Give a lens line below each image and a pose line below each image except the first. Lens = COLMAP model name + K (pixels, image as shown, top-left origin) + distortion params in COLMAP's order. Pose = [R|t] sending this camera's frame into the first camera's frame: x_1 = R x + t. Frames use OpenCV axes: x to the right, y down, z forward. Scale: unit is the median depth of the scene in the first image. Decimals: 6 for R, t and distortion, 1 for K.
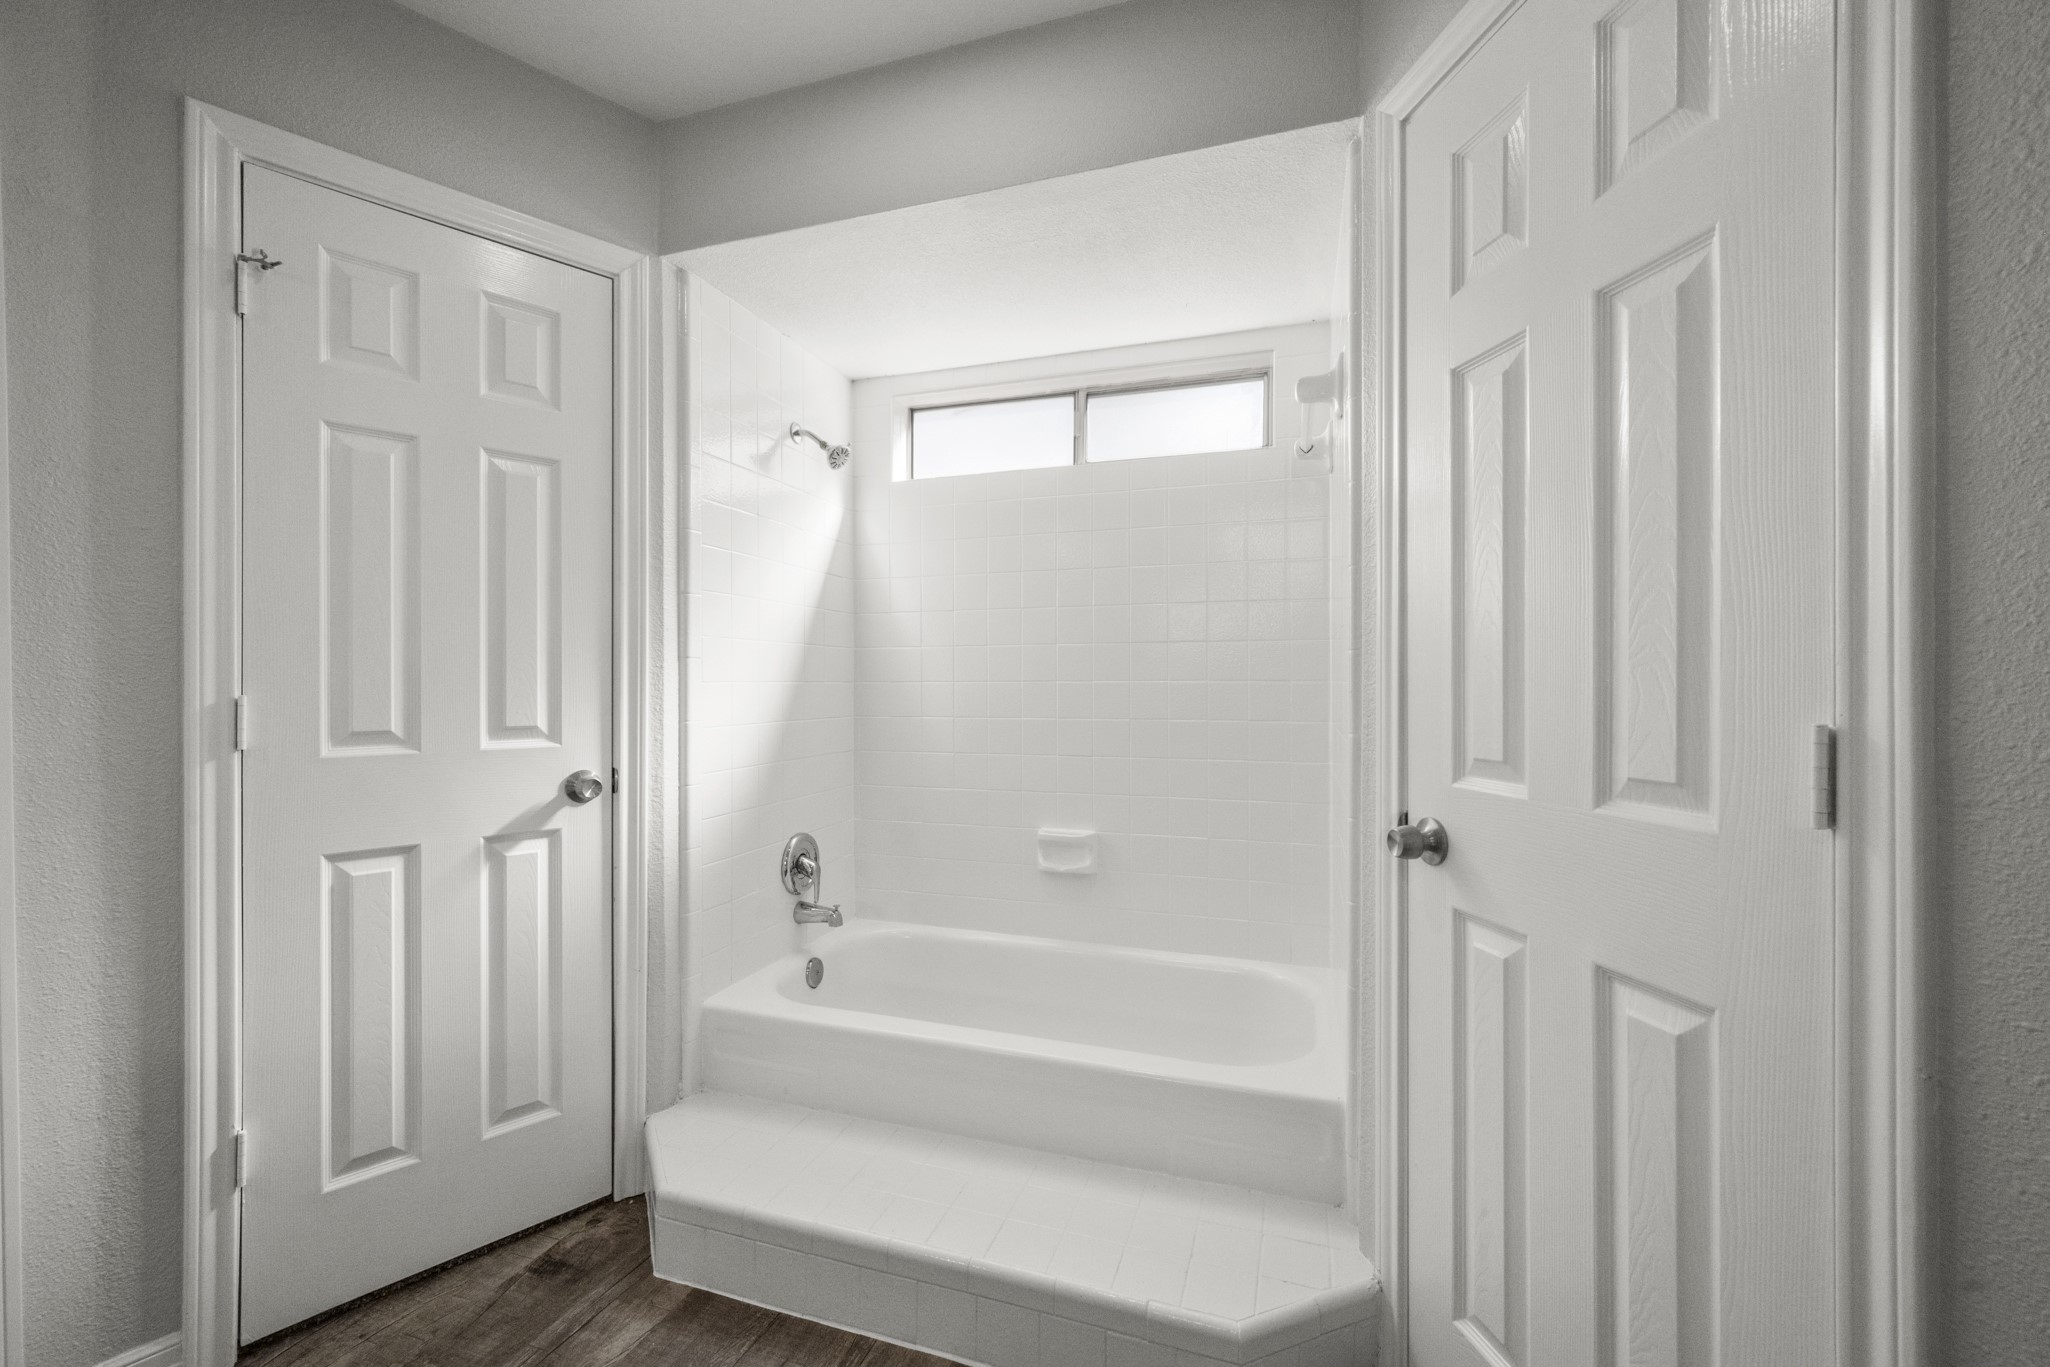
lens RADIAL K [[825.9, 0, 1021.7], [0, 825.9, 678.8], [0, 0, 1]] dist [-0.002605, -0.000077]
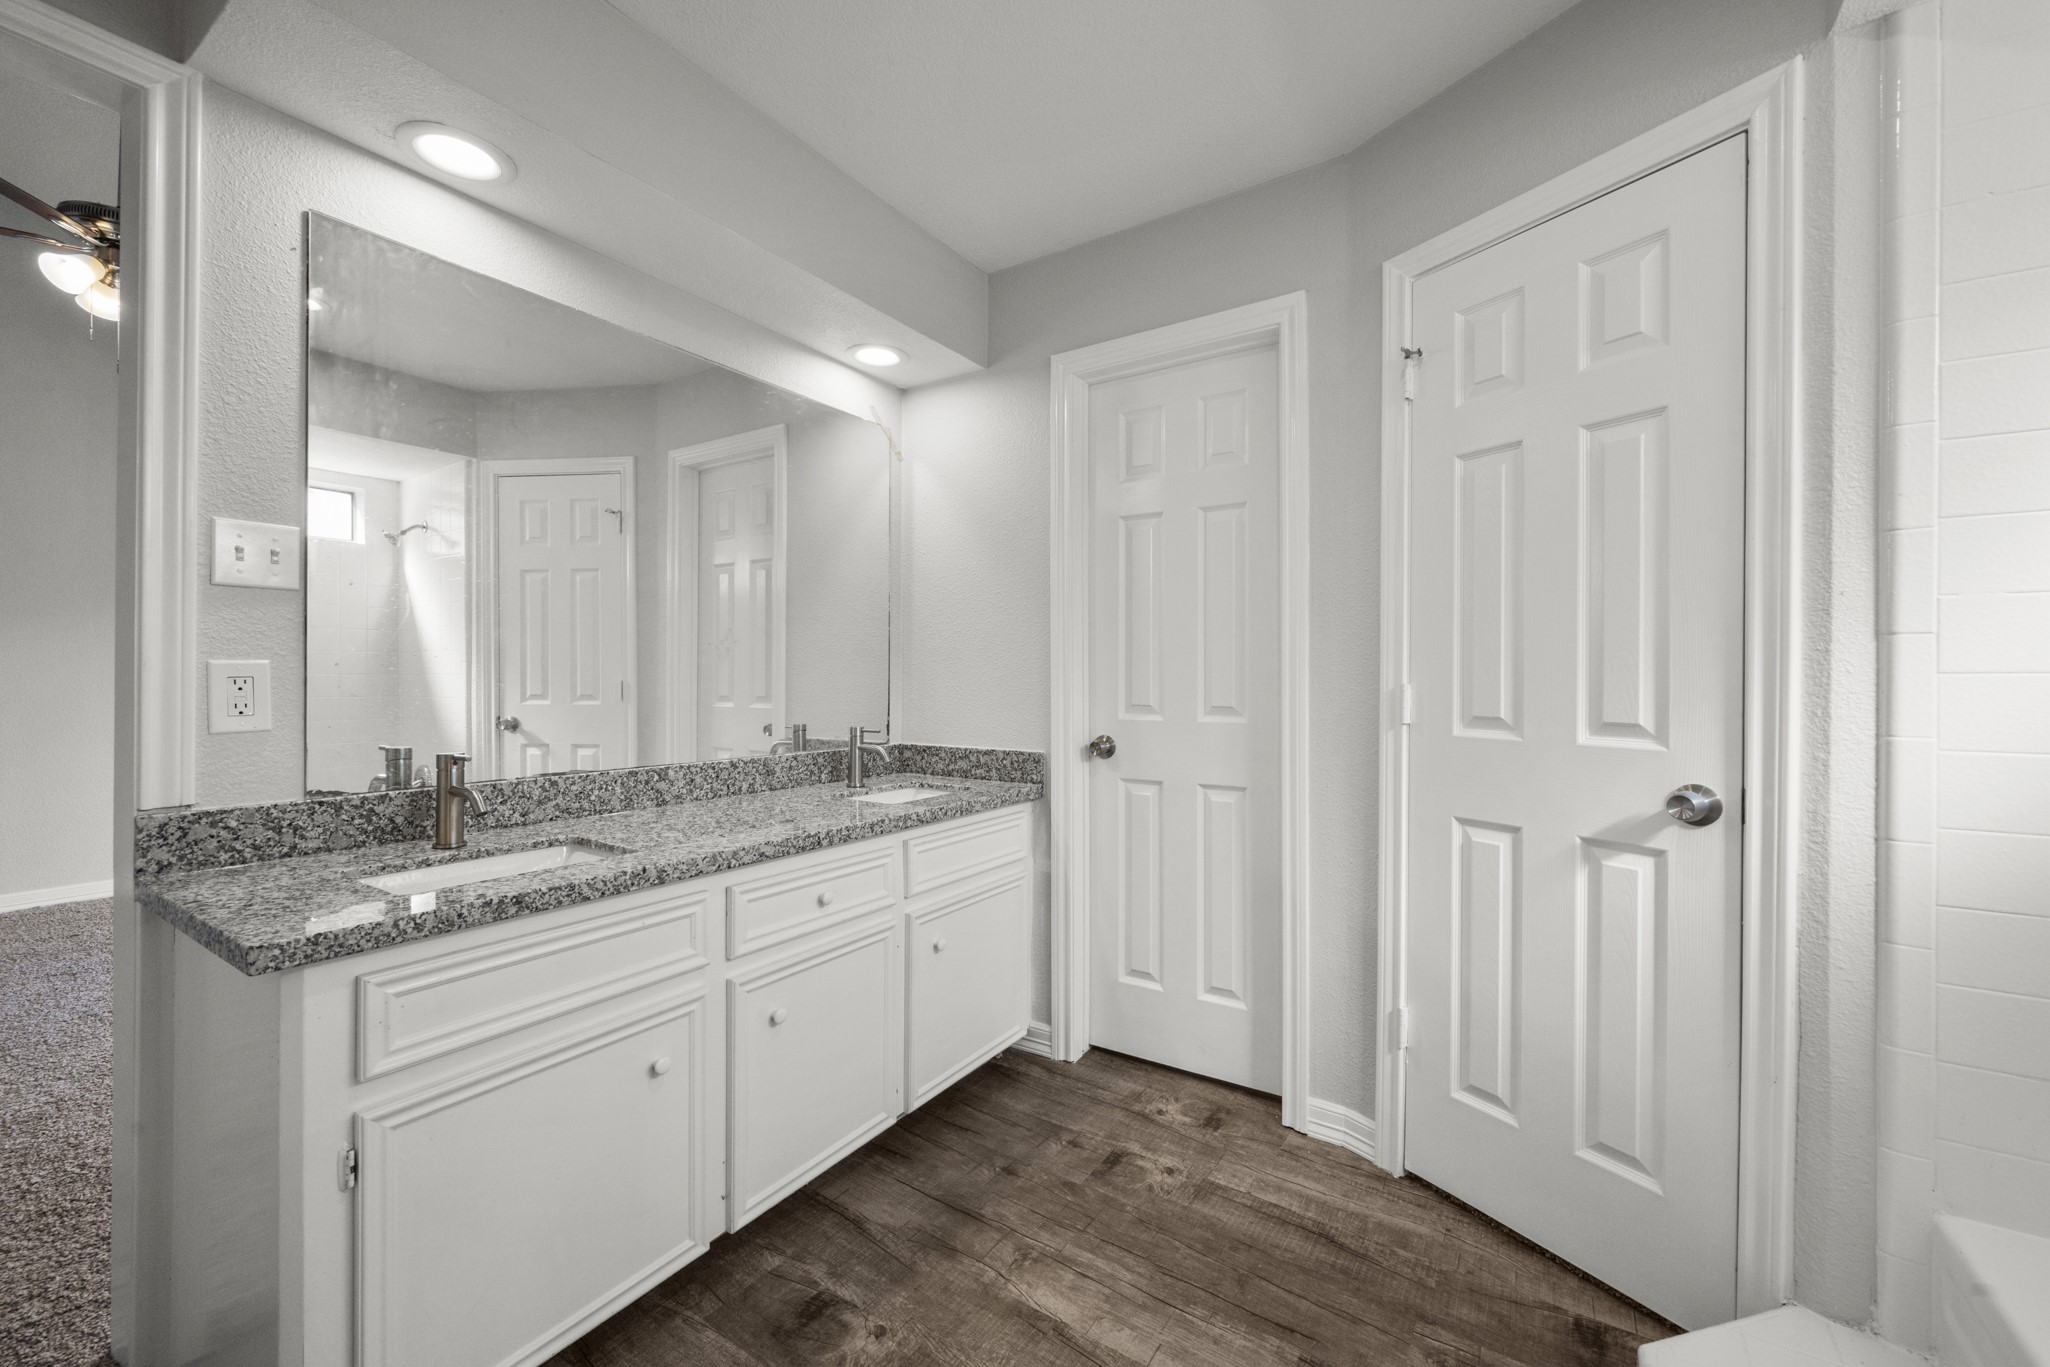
lens RADIAL K [[825.9, 0, 1043.8], [0, 825.9, 675.6], [0, 0, 1]] dist [-0.002605, -0.000077]
pose [[-0.242805, -0.001027, -0.970075, 0.411802], [-0.003326, 0.999994, -0.000226, 0.009126], [0.970069, 0.003172, -0.242807, 0.623338]]
